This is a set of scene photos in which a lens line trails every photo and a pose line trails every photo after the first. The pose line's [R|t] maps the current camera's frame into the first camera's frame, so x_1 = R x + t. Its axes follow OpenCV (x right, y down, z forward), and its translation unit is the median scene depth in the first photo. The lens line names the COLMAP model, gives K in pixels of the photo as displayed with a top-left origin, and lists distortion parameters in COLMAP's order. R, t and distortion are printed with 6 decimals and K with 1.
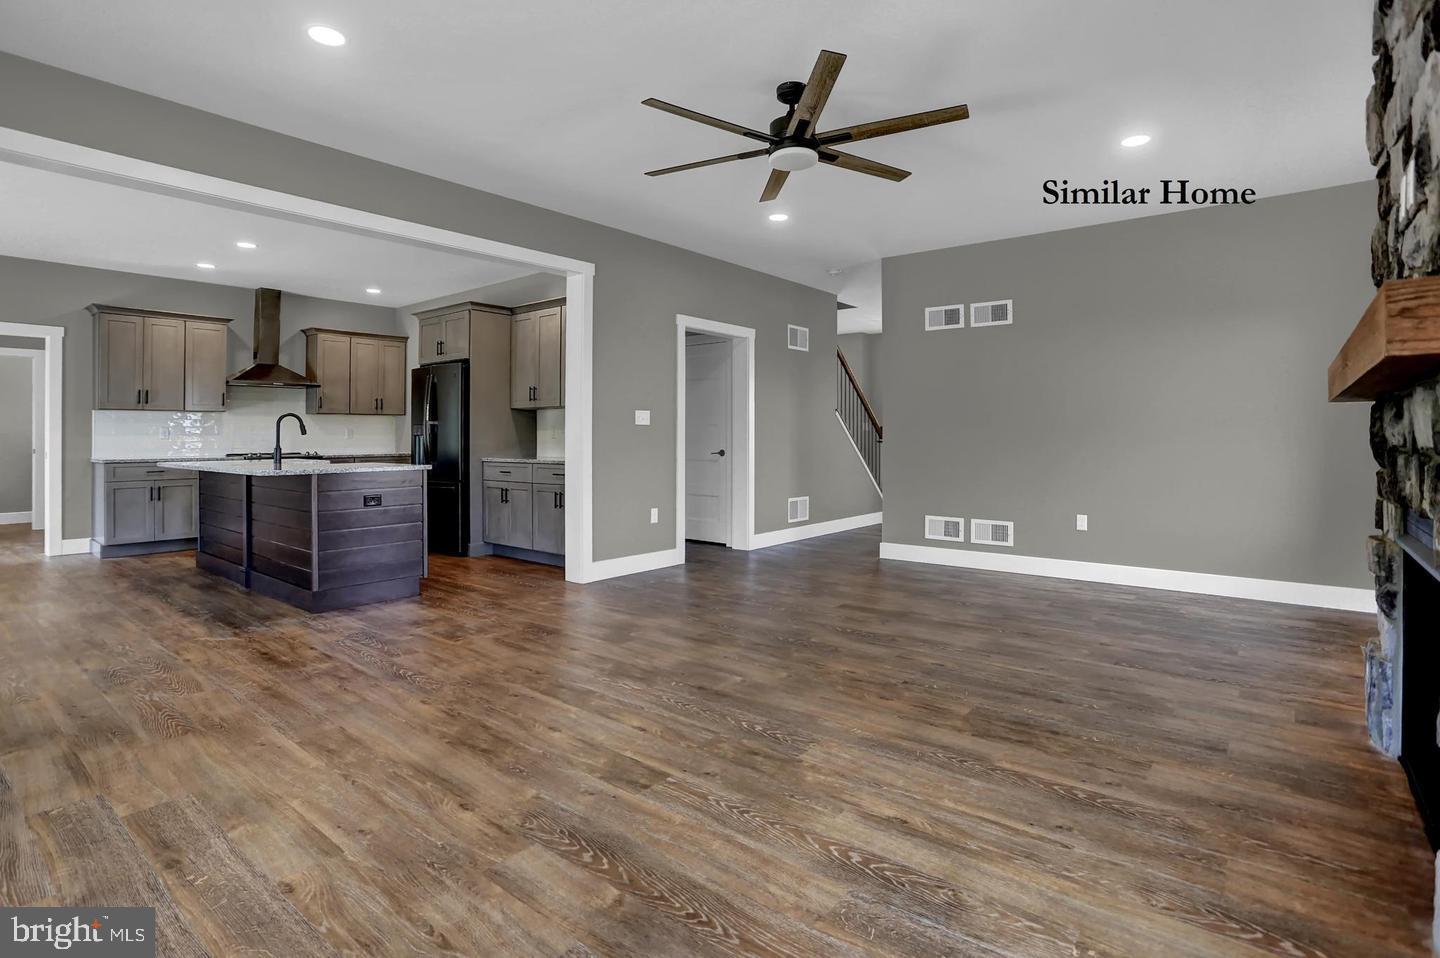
lens RADIAL K [[716.1, 0, 710.2], [0, 716.1, 433.6], [0, 0, 1]] dist [-0.068662, 0.024581]
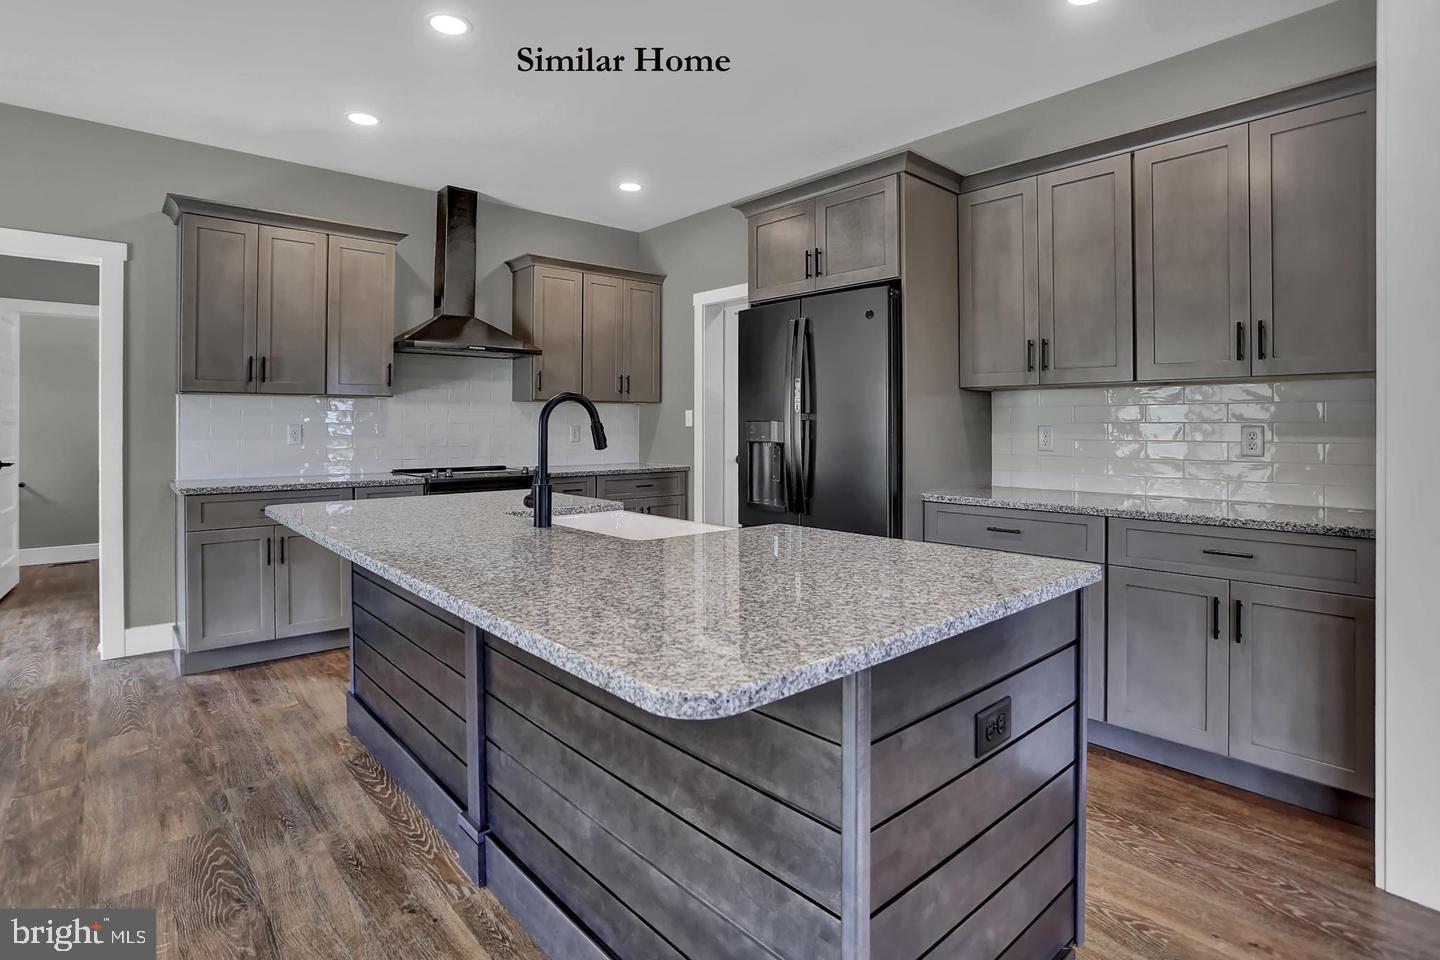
lens RADIAL K [[716.1, 0, 710.2], [0, 716.1, 434.6], [0, 0, 1]] dist [-0.068662, 0.024581]
pose [[0.987395, 0.005133, -0.158191, -0.357946], [-0.002667, 0.999872, 0.015795, -0.010433], [0.158252, -0.015174, 0.987282, 0.483613]]
